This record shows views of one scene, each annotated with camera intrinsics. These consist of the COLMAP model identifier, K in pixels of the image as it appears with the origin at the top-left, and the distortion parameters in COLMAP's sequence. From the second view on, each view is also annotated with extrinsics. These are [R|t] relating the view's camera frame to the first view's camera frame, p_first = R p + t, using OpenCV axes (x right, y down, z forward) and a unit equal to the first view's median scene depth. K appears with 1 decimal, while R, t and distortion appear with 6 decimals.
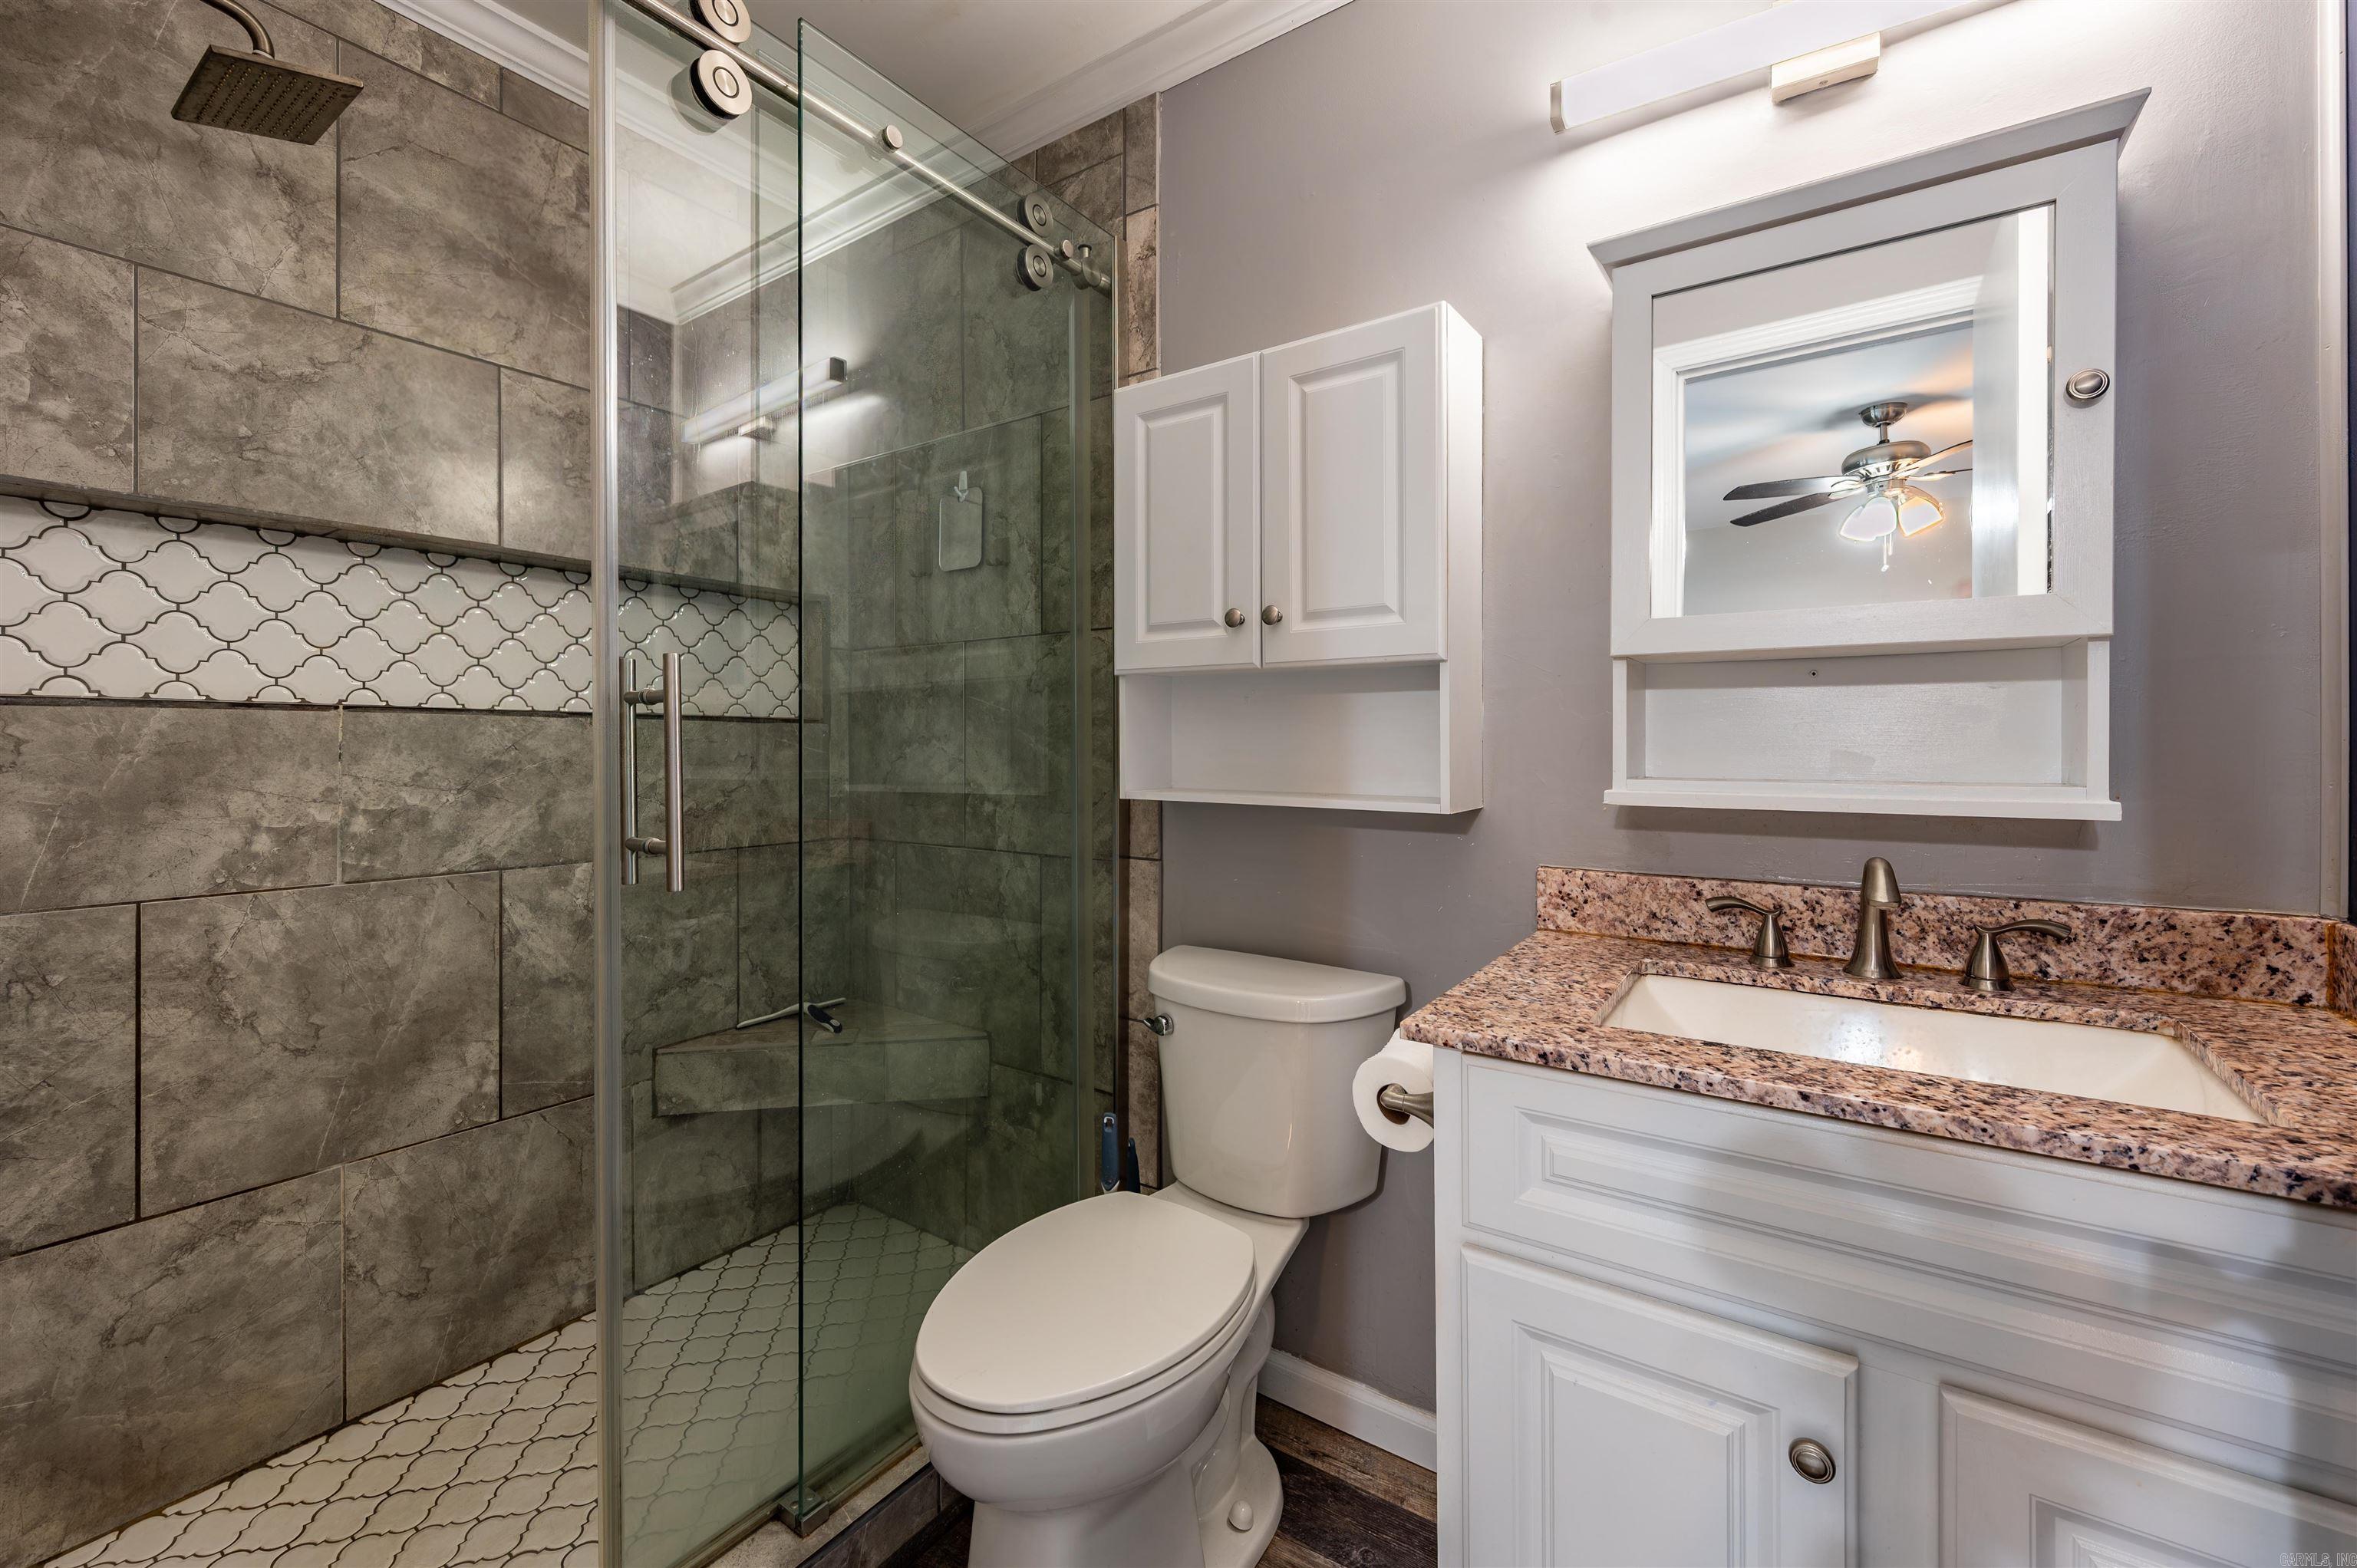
lens RADIAL K [[948.6, 0, 1154.9], [0, 948.6, 757.2], [0, 0, 1]] dist [-0.001020, 0.000510]
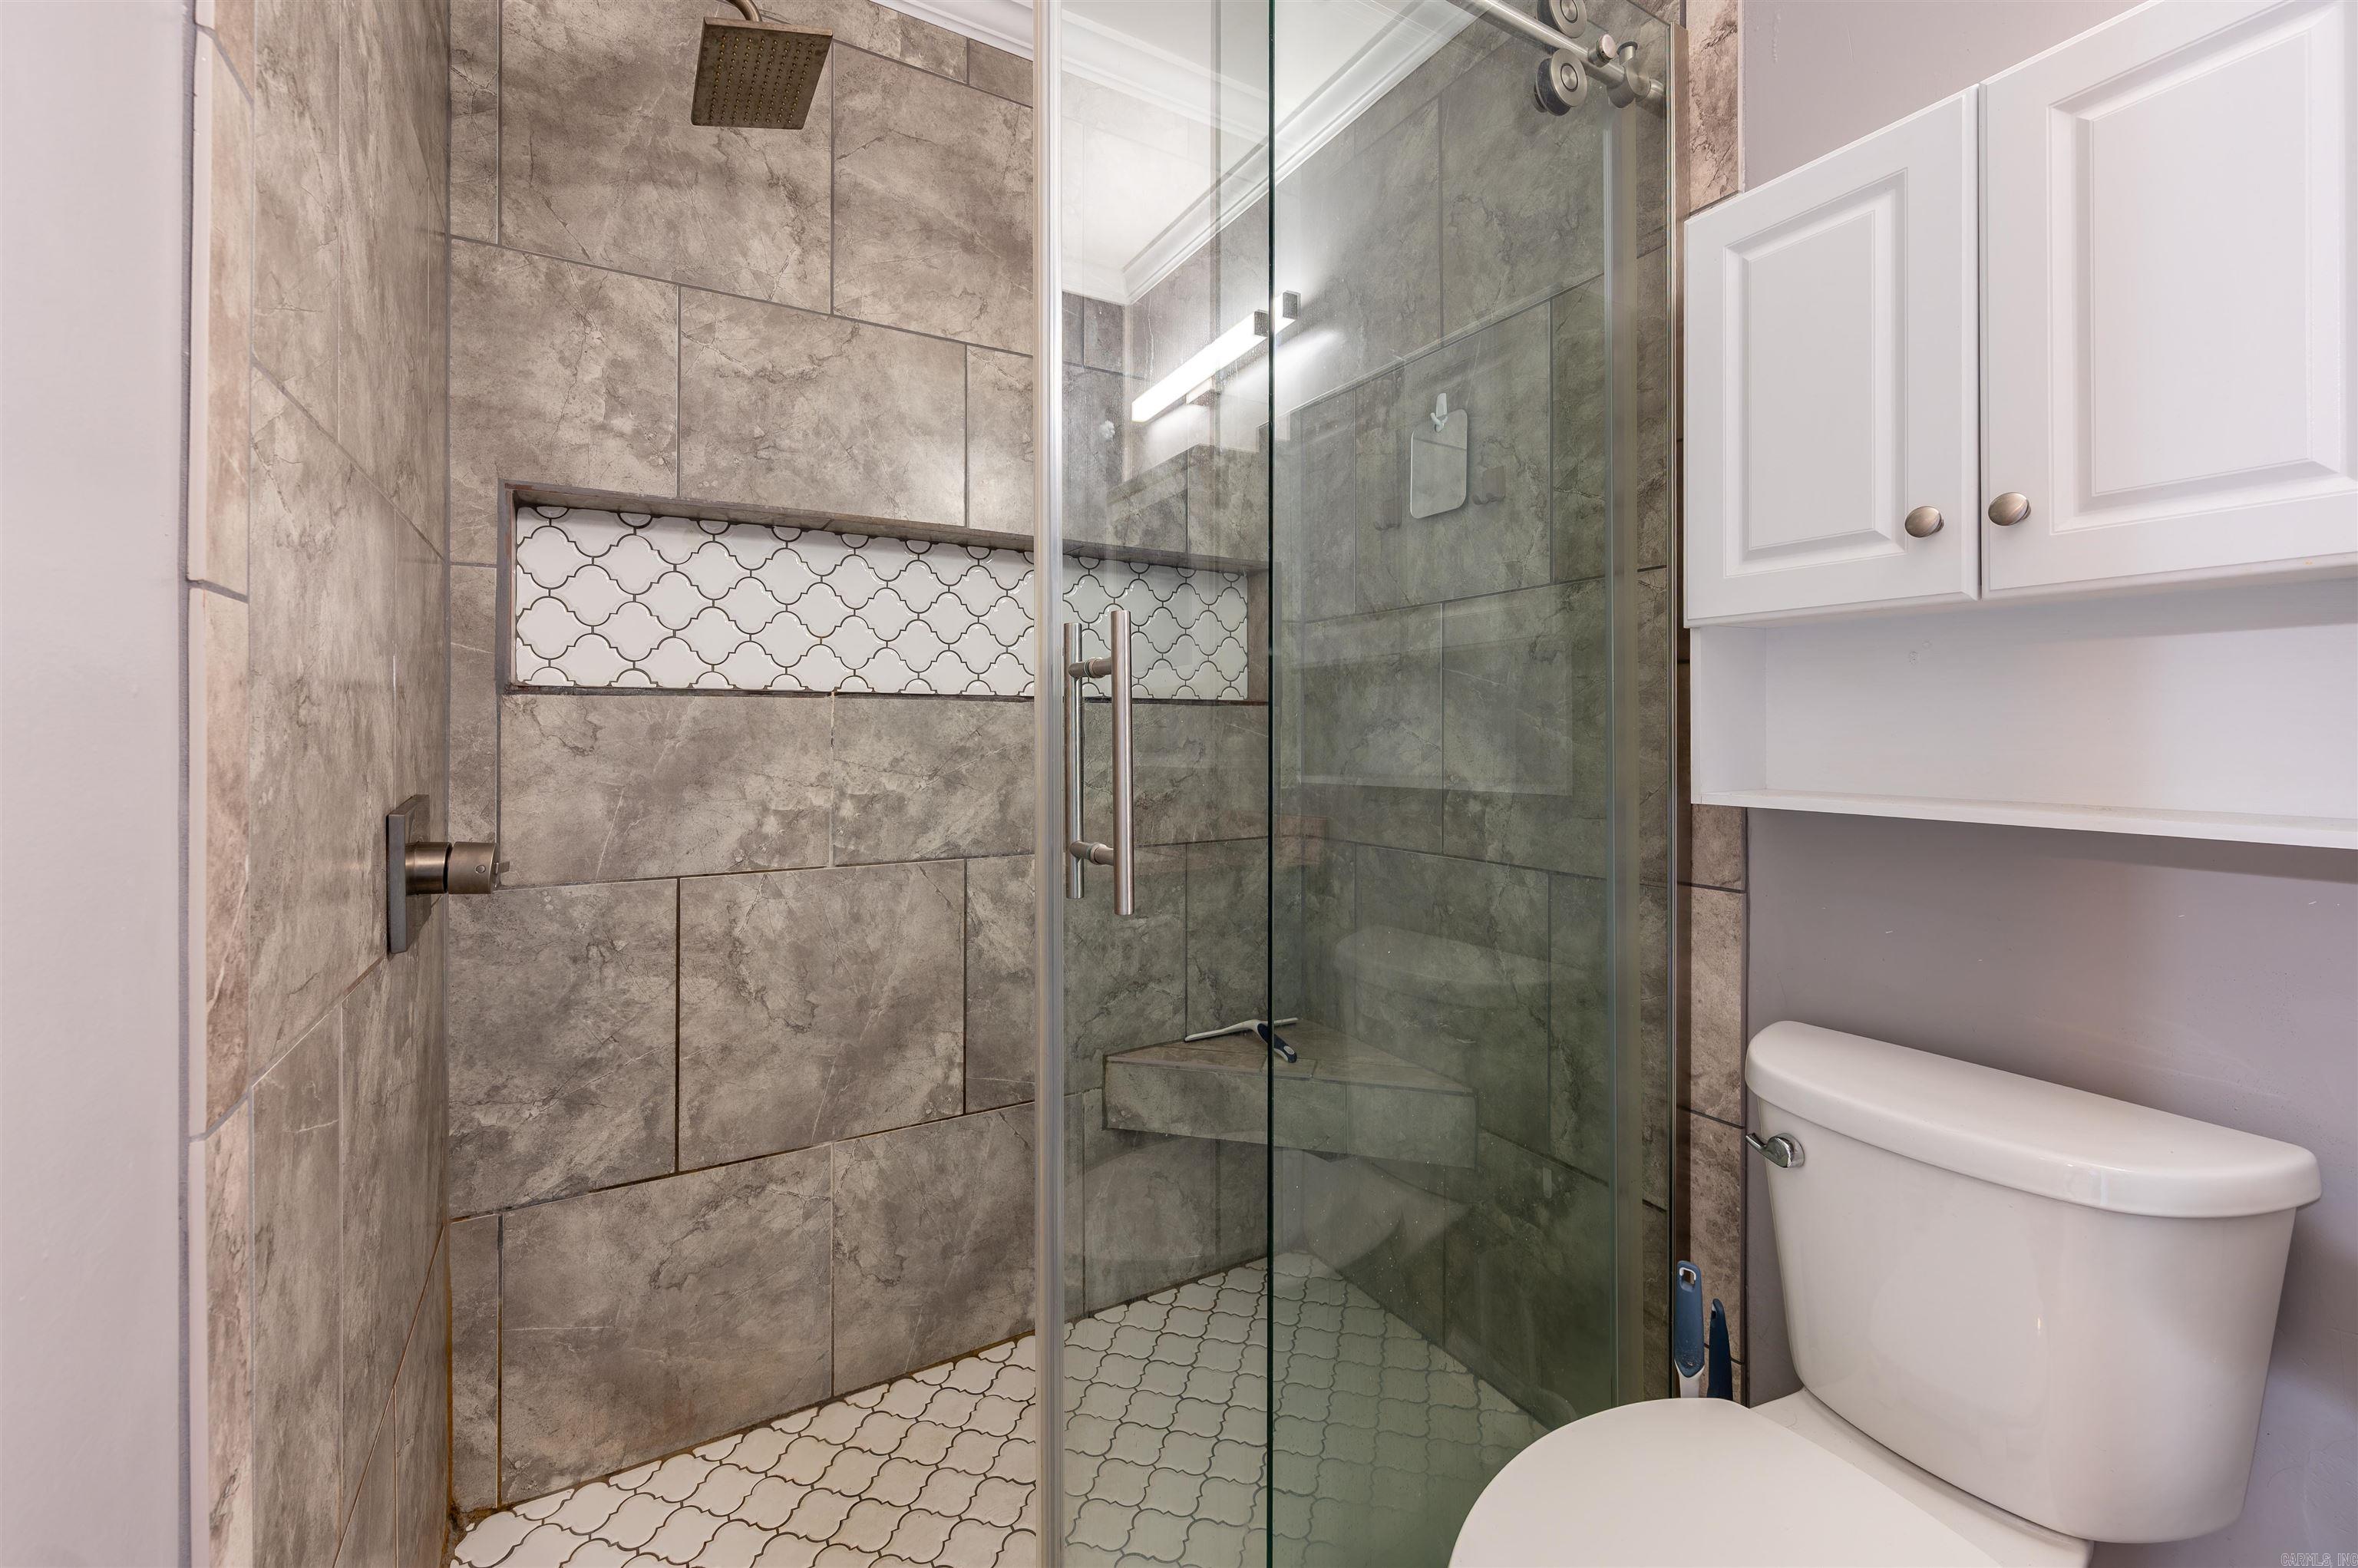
lens RADIAL K [[949.0, 0, 1180.3], [0, 949.0, 738.1], [0, 0, 1]] dist [-0.001020, 0.000510]
pose [[0.916592, -0.000286, -0.399824, -0.101001], [-0.002308, 0.999979, -0.006005, 0.000356], [0.399818, 0.006427, 0.916572, 0.201958]]
